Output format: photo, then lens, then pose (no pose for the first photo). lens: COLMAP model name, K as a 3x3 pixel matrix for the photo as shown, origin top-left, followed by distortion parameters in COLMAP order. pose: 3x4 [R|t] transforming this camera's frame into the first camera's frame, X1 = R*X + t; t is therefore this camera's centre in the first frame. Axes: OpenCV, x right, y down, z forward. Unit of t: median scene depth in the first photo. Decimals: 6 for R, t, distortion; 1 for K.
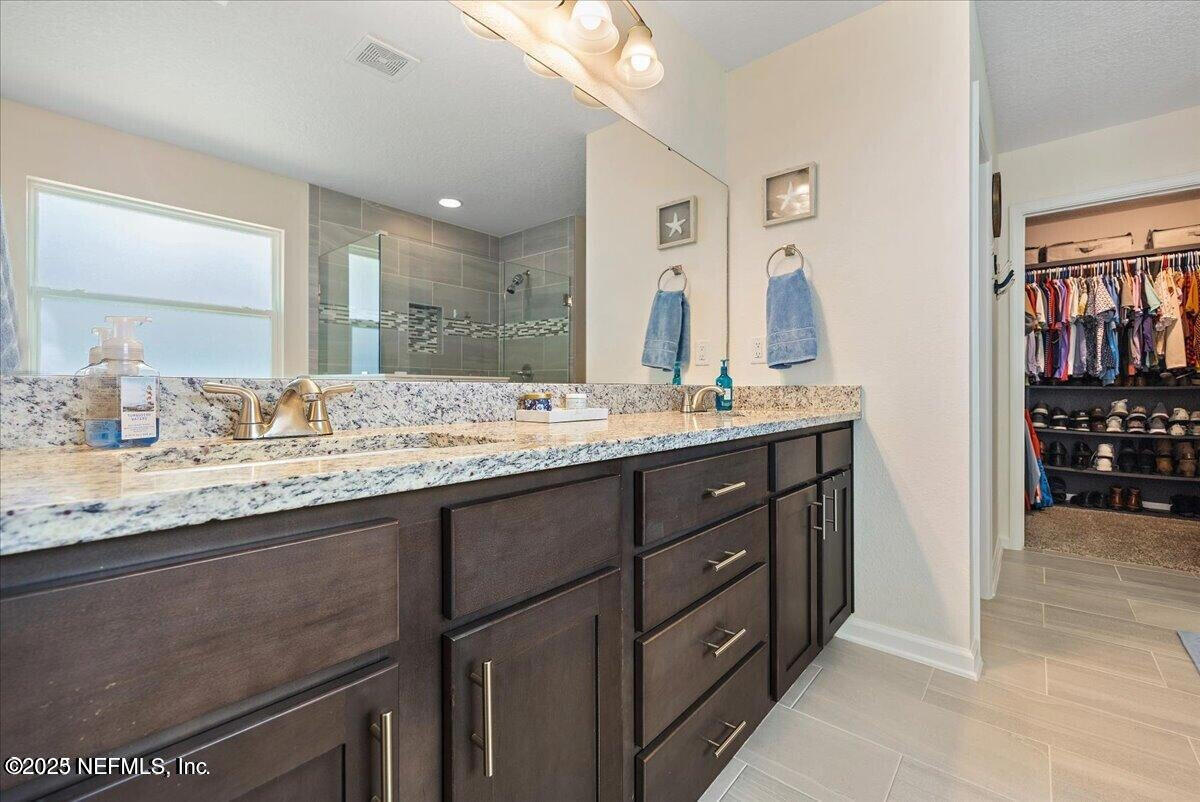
lens RADIAL K [[502.1, 0, 600.0], [0, 502.1, 401.0], [0, 0, 1]] dist [-0.004718, -0.000647]
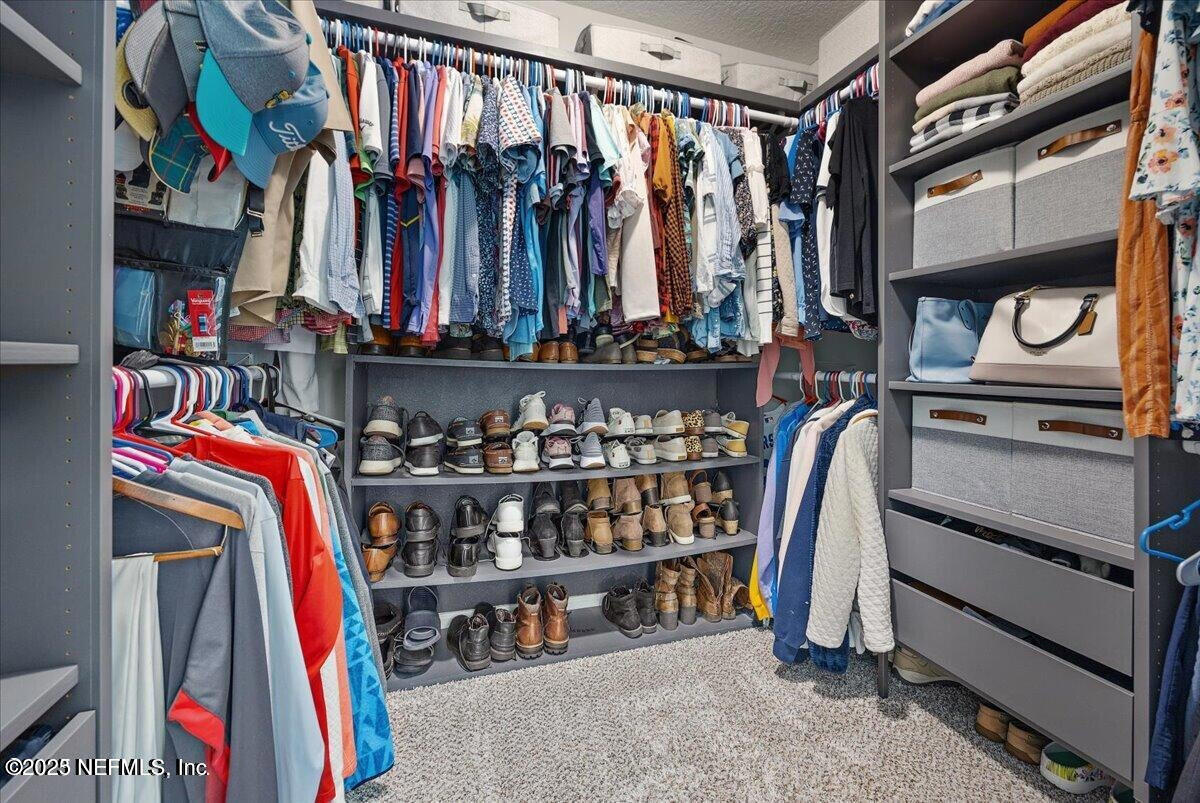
lens RADIAL K [[495.0, 0, 610.4], [0, 495.0, 361.3], [0, 0, 1]] dist [0.001093, 0.000408]
pose [[0.506572, 0.033360, 0.861552, 0.719692], [0.004803, 0.999126, -0.041512, -0.012746], [-0.862184, 0.025167, 0.505969, 0.742892]]
